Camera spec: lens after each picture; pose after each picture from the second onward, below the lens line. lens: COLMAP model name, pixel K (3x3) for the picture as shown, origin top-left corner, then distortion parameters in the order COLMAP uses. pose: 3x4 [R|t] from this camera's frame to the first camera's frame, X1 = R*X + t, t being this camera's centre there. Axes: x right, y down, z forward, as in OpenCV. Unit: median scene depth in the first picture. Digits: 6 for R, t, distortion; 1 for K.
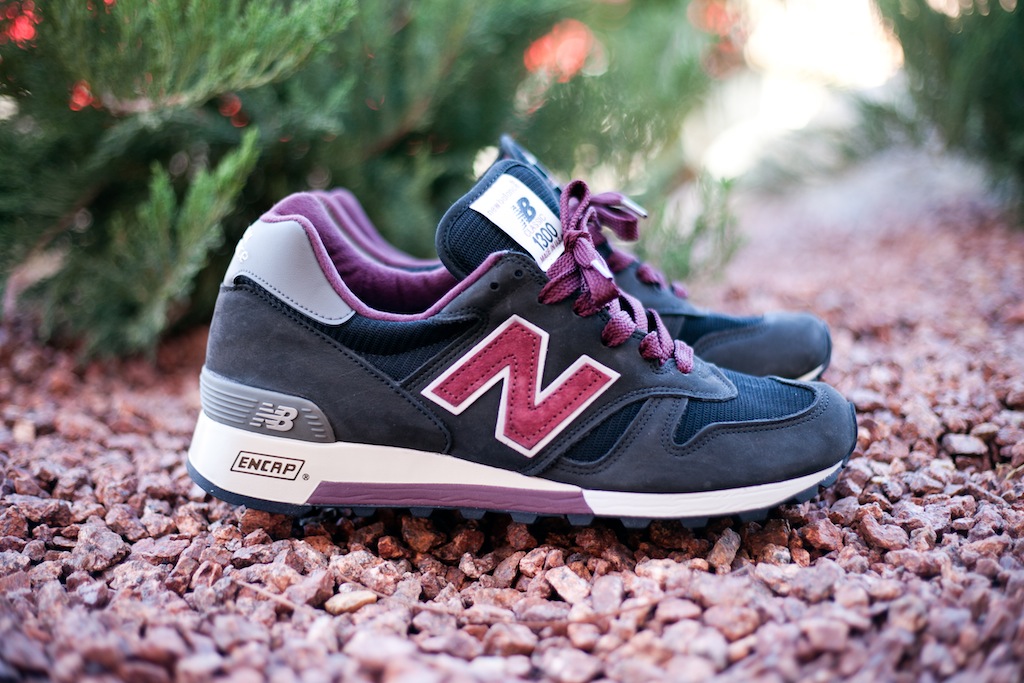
lens RADIAL K [[1457.6, 0, 512.5], [0, 1457.6, 339.4], [0, 0, 1]] dist [-0.282077, 0.000000]
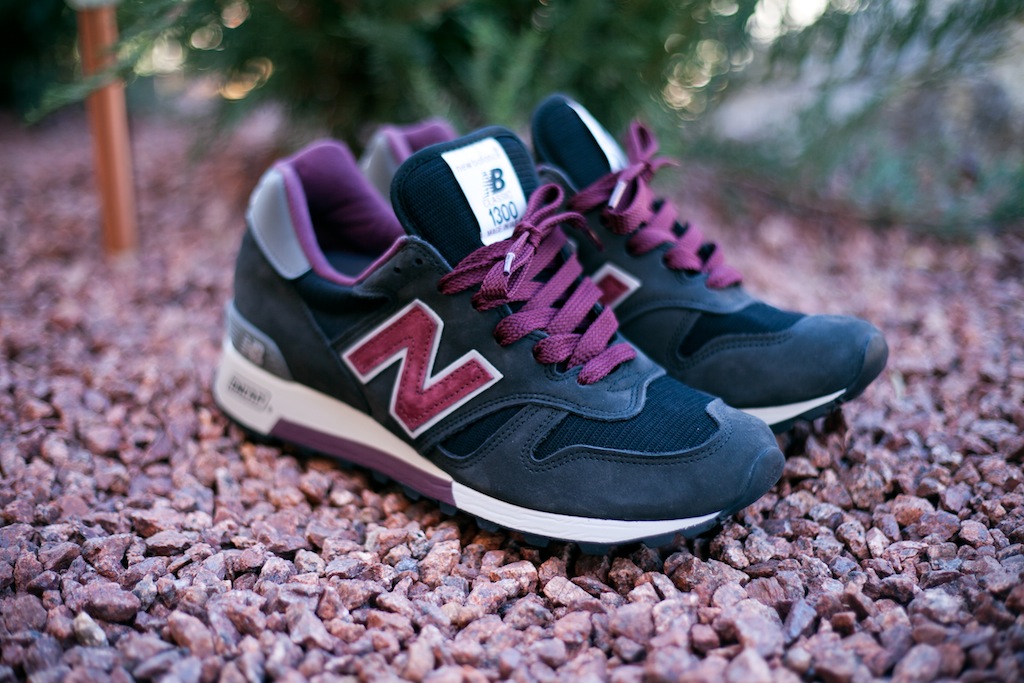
lens RADIAL K [[1457.6, 0, 511.6], [0, 1457.6, 343.3], [0, 0, 1]] dist [-0.282077, 0.000000]
pose [[0.841903, 0.188160, -0.505762, 0.578365], [-0.076999, 0.969537, 0.232526, -0.229186], [0.534108, -0.156821, 0.830744, 0.185984]]
